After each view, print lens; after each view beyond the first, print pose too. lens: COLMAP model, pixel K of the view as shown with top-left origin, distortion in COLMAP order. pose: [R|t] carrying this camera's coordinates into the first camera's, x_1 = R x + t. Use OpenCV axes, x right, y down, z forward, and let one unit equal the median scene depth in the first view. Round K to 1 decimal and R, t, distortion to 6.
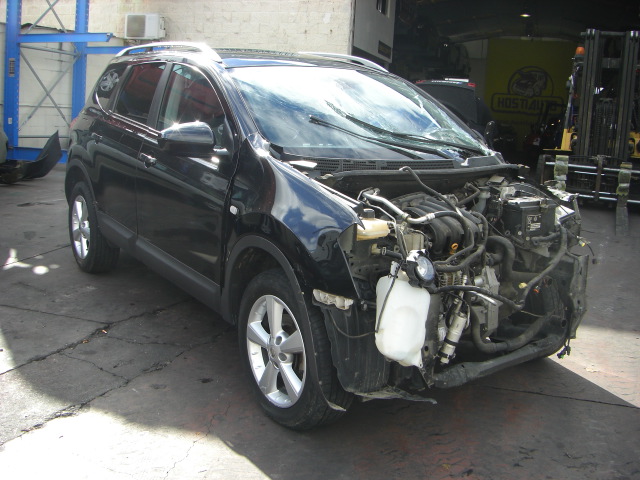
lens RADIAL K [[720.1, 0, 317.9], [0, 720.1, 242.3], [0, 0, 1]] dist [-0.137835, 0.000000]
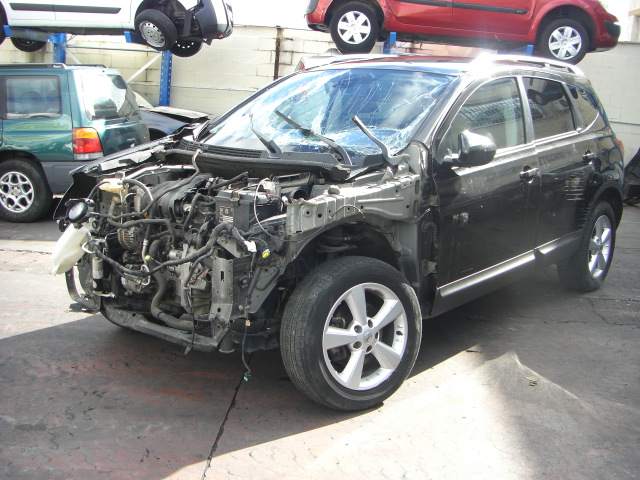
lens RADIAL K [[720.1, 0, 319.3], [0, 720.1, 240.4], [0, 0, 1]] dist [-0.137835, 0.000000]
pose [[0.245738, 0.160411, -0.955971, 1.285989], [-0.215246, 0.970621, 0.107539, -0.127631], [0.945136, 0.179343, 0.273046, 0.882873]]
